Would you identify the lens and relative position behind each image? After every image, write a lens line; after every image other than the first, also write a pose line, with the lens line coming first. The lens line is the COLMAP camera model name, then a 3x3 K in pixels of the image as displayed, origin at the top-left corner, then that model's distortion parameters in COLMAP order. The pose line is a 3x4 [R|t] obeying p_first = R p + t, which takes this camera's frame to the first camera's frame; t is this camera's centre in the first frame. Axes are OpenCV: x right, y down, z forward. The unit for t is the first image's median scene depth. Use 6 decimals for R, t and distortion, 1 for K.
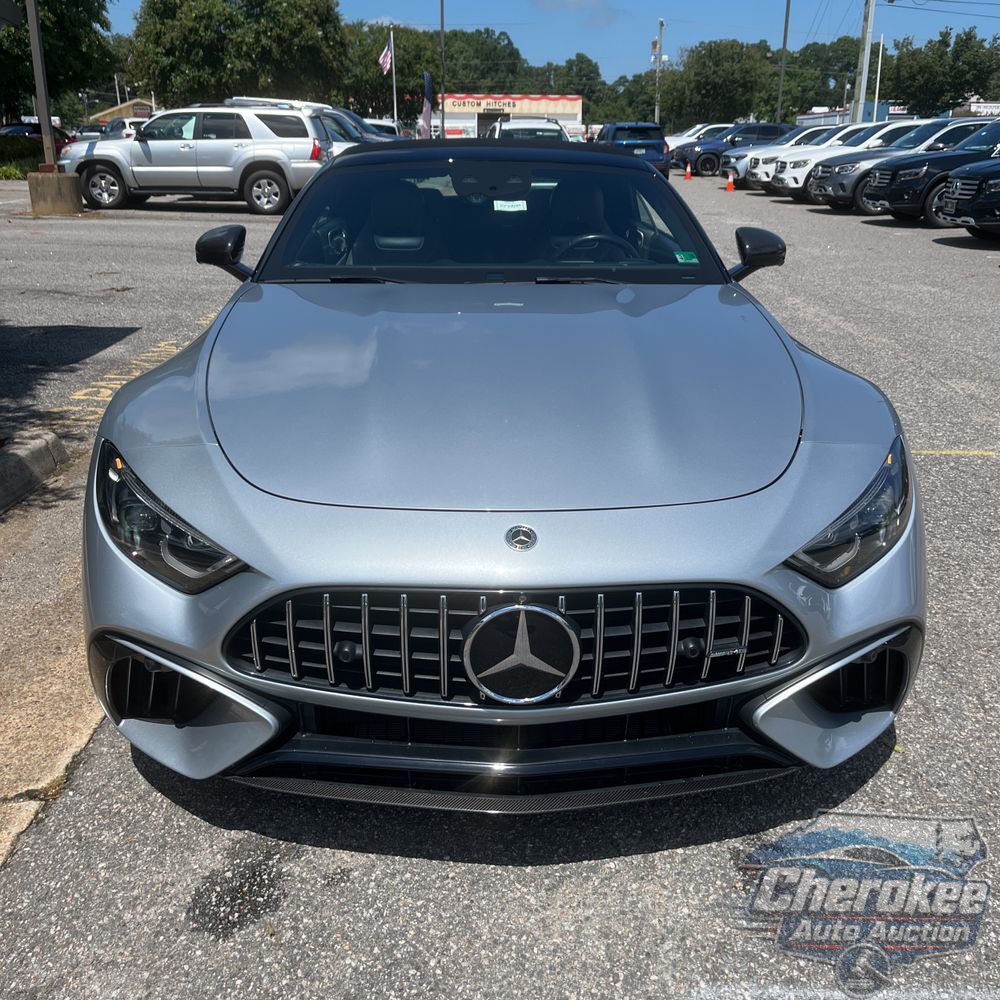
lens RADIAL K [[1030.9, 0, 498.9], [0, 1030.9, 482.3], [0, 0, 1]] dist [0.023716, -0.025063]
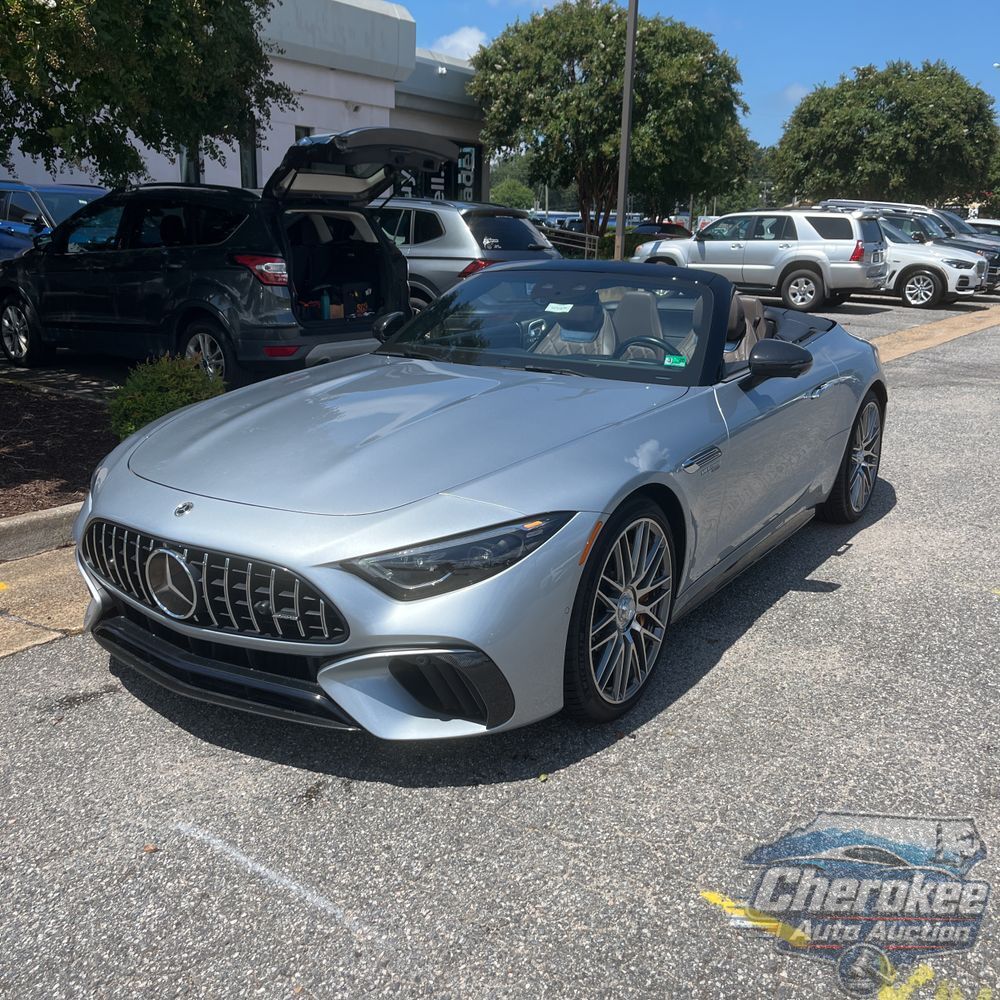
lens RADIAL K [[1040.4, 0, 500.0], [0, 1040.4, 500.0], [0, 0, 1]] dist [0.006018, -0.005077]
pose [[0.802081, 0.154714, -0.576827, 0.126596], [-0.194975, 0.980775, -0.008054, -0.004152], [0.564491, 0.118926, 0.816827, -0.002273]]
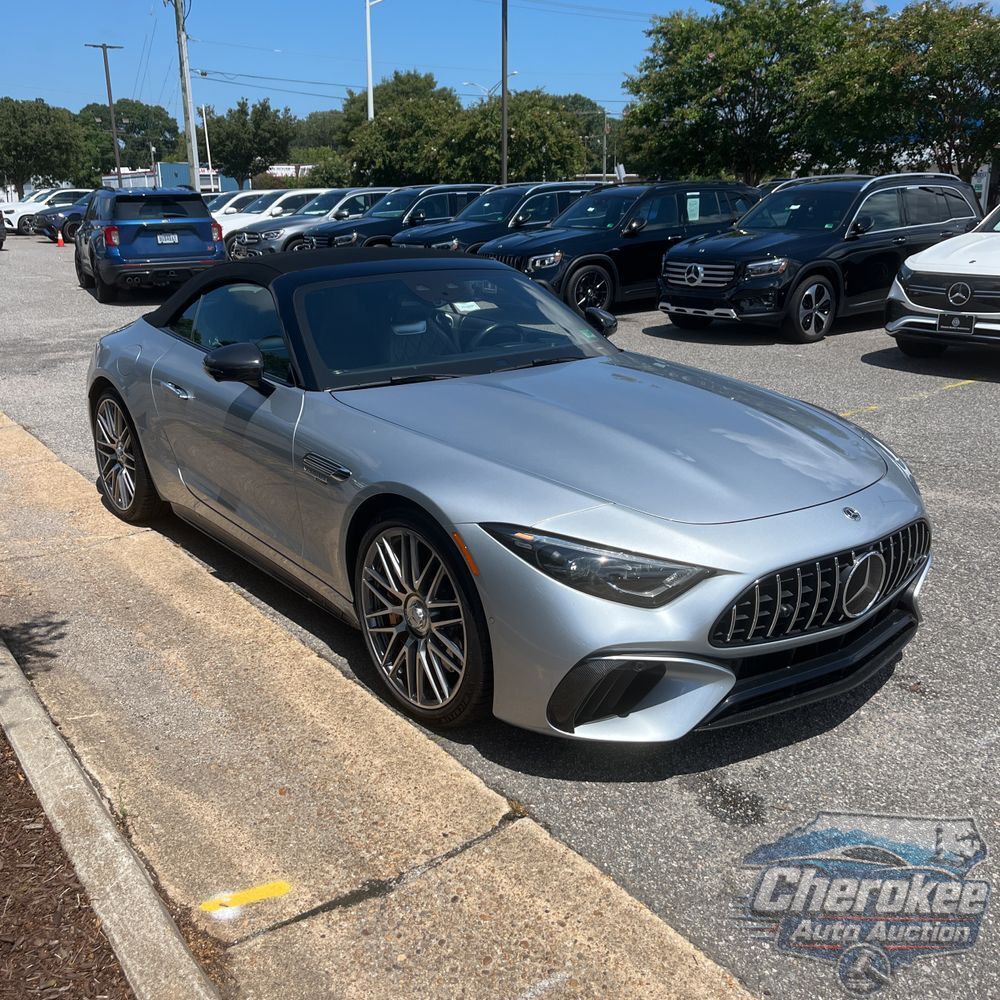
lens RADIAL K [[1016.3, 0, 476.0], [0, 1016.3, 502.0], [0, 0, 1]] dist [0.030172, -0.045445]
pose [[0.809752, -0.183353, 0.557390, -0.132299], [0.198933, 0.979451, 0.033189, -0.013969], [-0.552022, 0.084009, 0.829587, -0.002366]]
